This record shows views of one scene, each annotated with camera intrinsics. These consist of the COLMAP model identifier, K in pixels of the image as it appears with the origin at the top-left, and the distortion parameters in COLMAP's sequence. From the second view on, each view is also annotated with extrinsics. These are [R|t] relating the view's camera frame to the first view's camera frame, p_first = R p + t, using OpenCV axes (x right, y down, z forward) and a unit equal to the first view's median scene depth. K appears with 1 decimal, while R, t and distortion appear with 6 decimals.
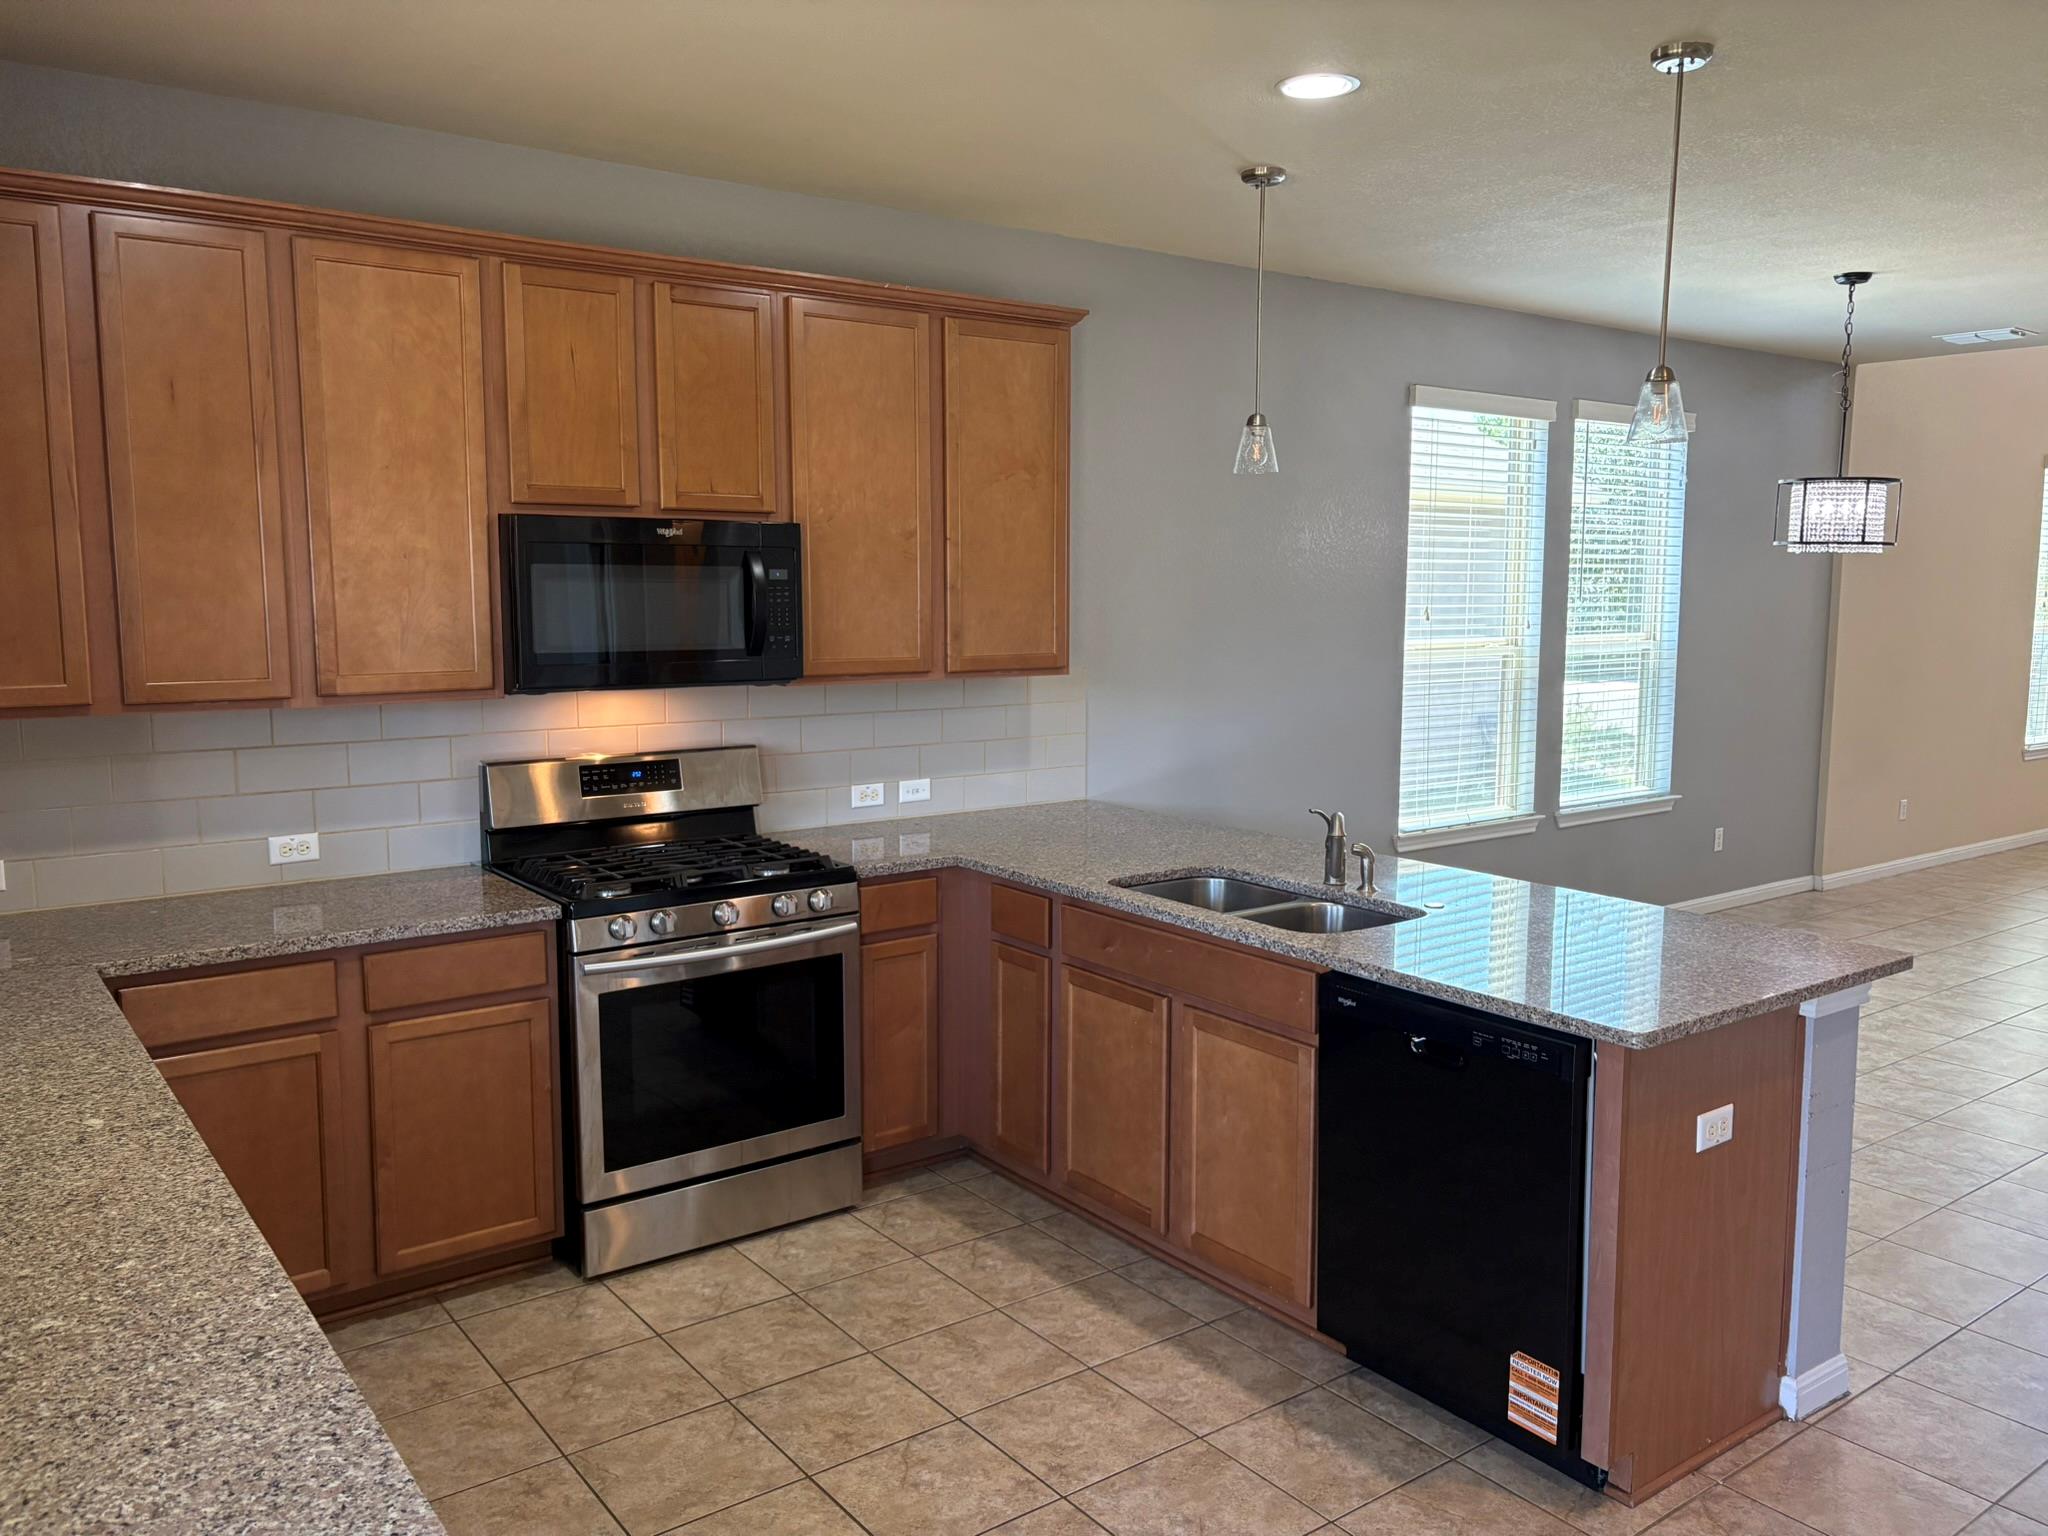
lens RADIAL K [[1567.4, 0, 1018.0], [0, 1567.4, 759.8], [0, 0, 1]] dist [0.060182, -0.066884]
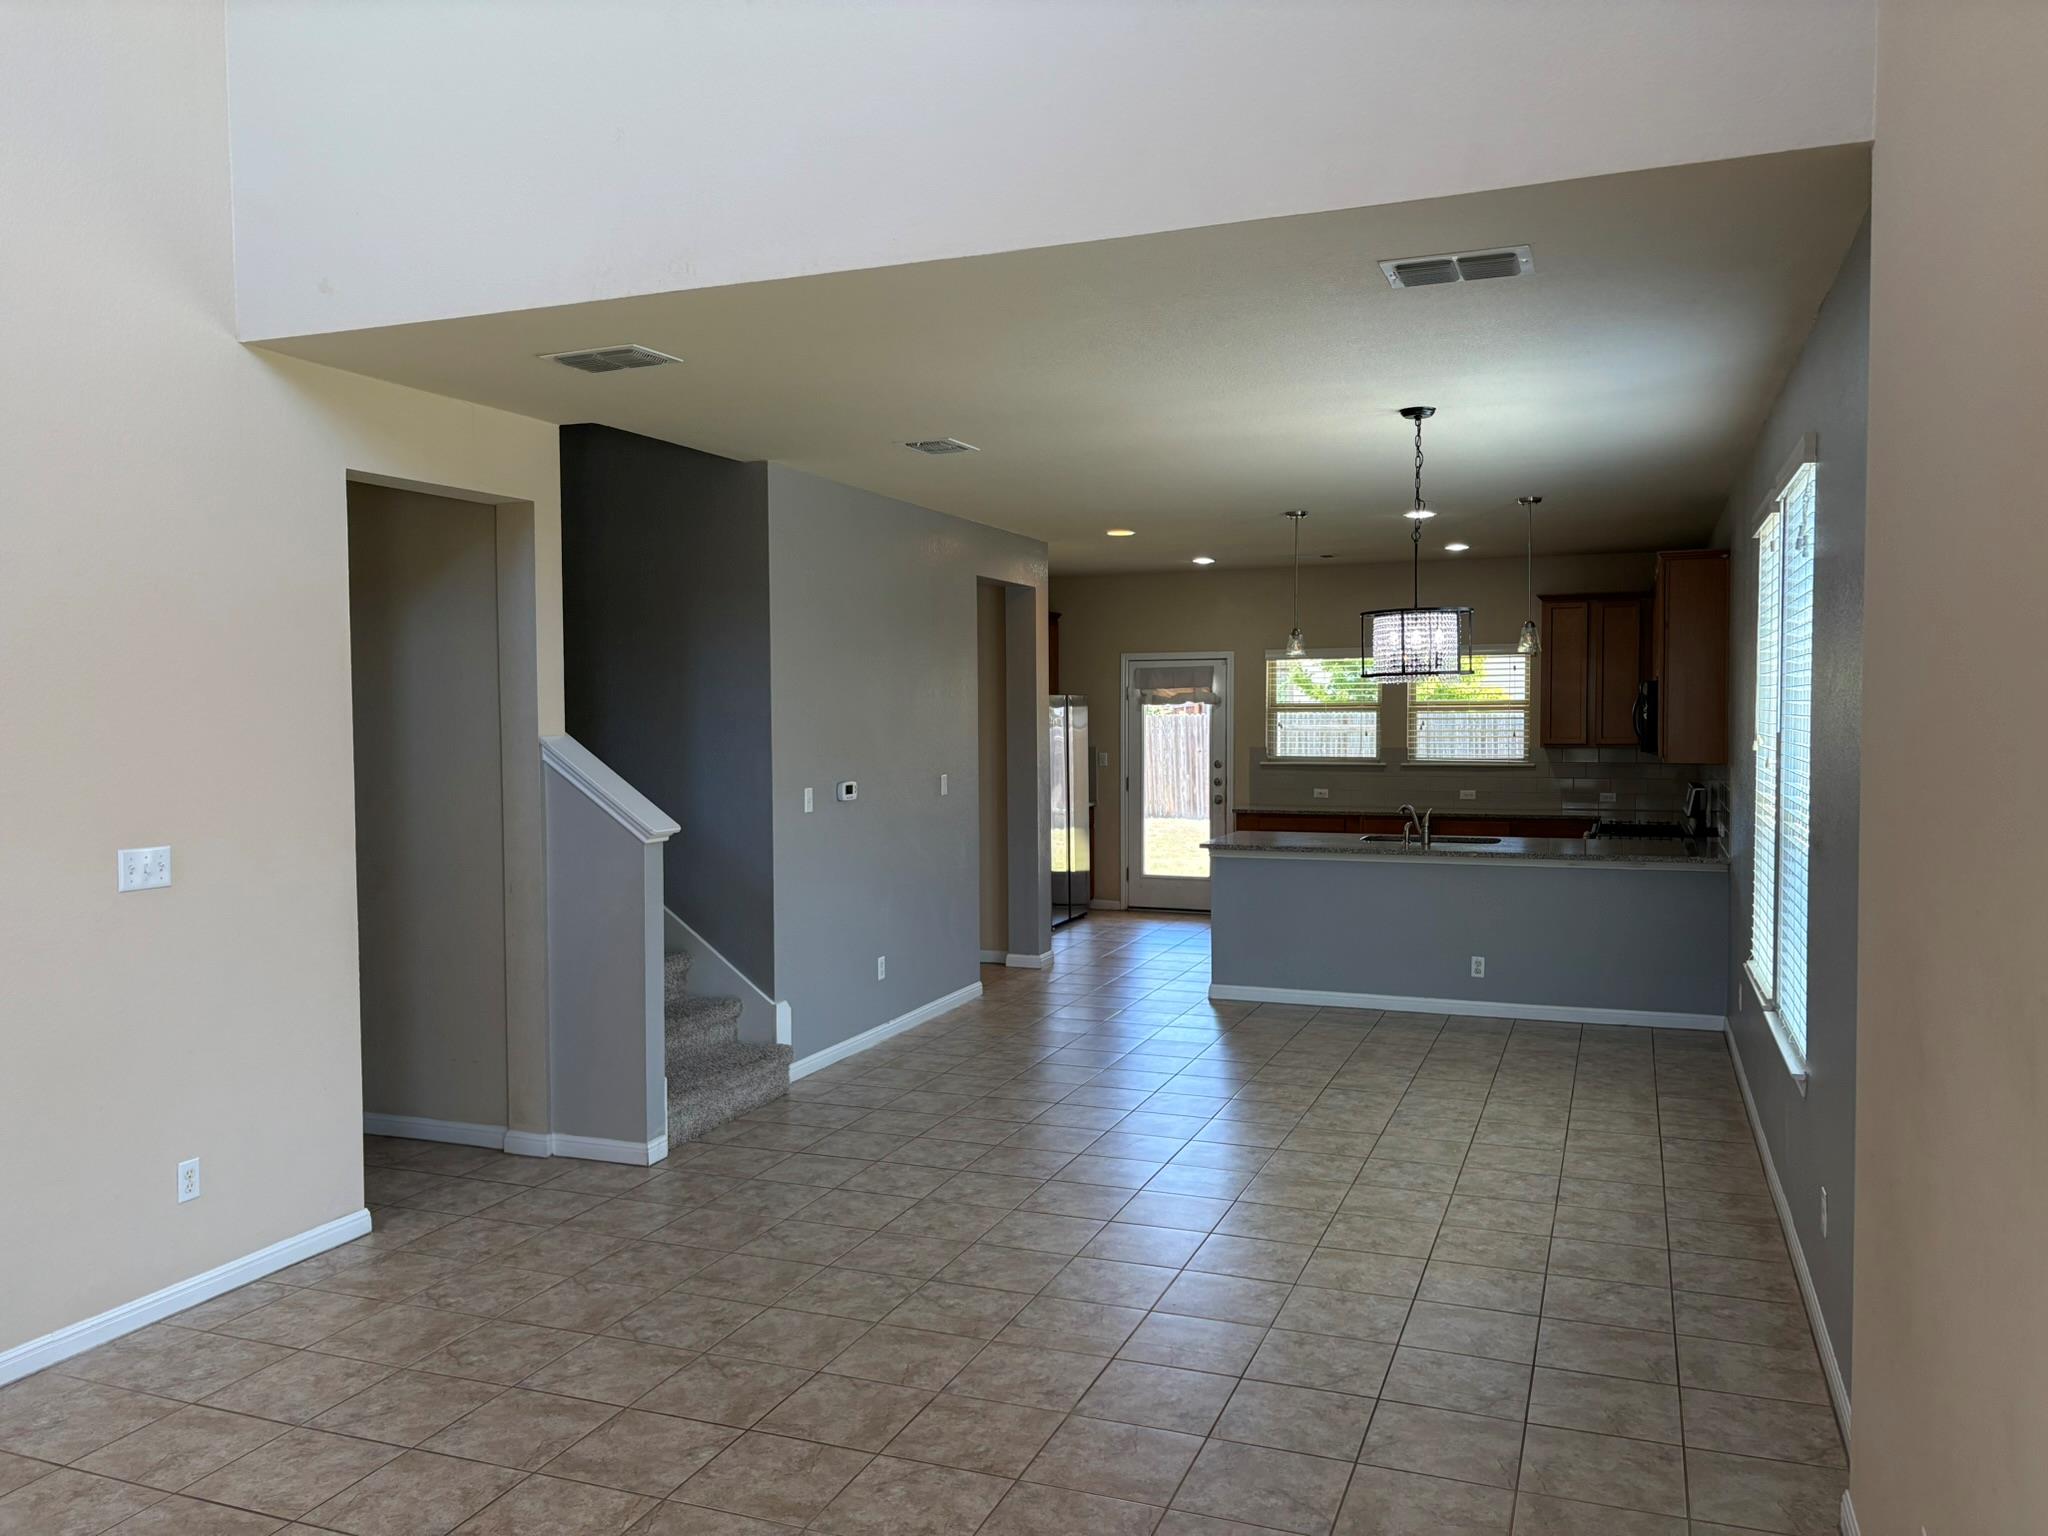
lens RADIAL K [[1567.4, 0, 1011.6], [0, 1567.4, 765.4], [0, 0, 1]] dist [0.060182, -0.066884]
pose [[-0.850219, 0.021029, -0.526009, 1.496429], [-0.057065, 0.989632, 0.131802, -0.233250], [0.523327, 0.142077, -0.840204, 2.037948]]
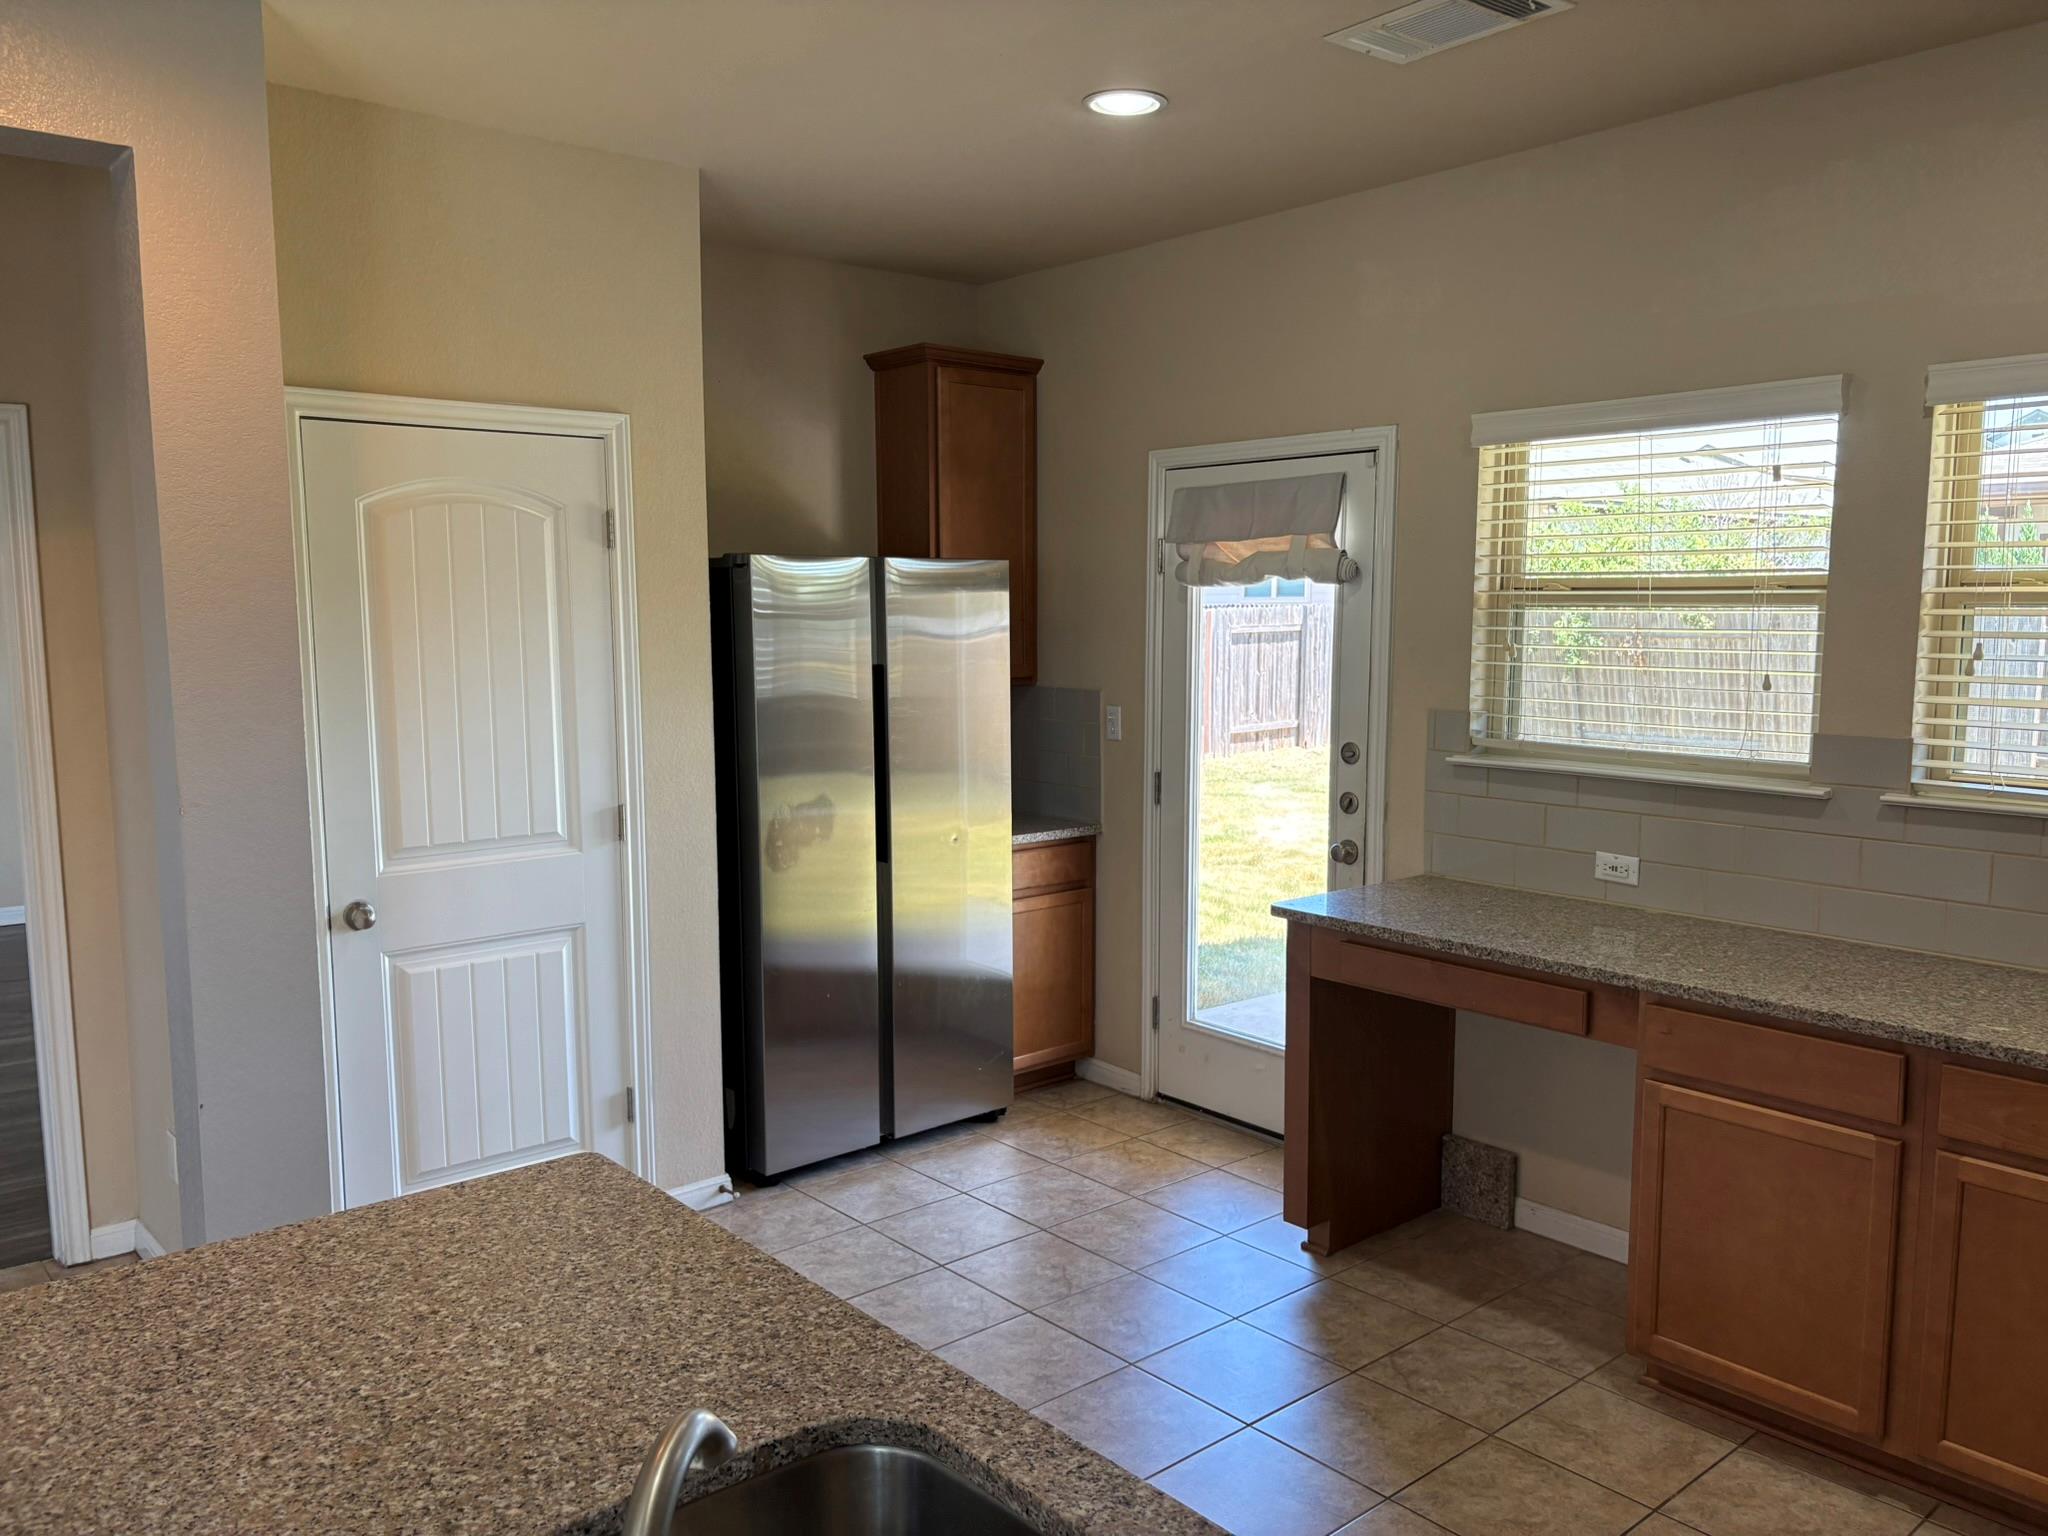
lens RADIAL K [[1567.4, 0, 1032.3], [0, 1567.4, 783.8], [0, 0, 1]] dist [0.060182, -0.066884]
pose [[-0.998289, 0.005927, -0.058178, 0.122148], [-0.007566, 0.973399, 0.228992, -0.108799], [0.057988, 0.229041, -0.971688, 0.958672]]
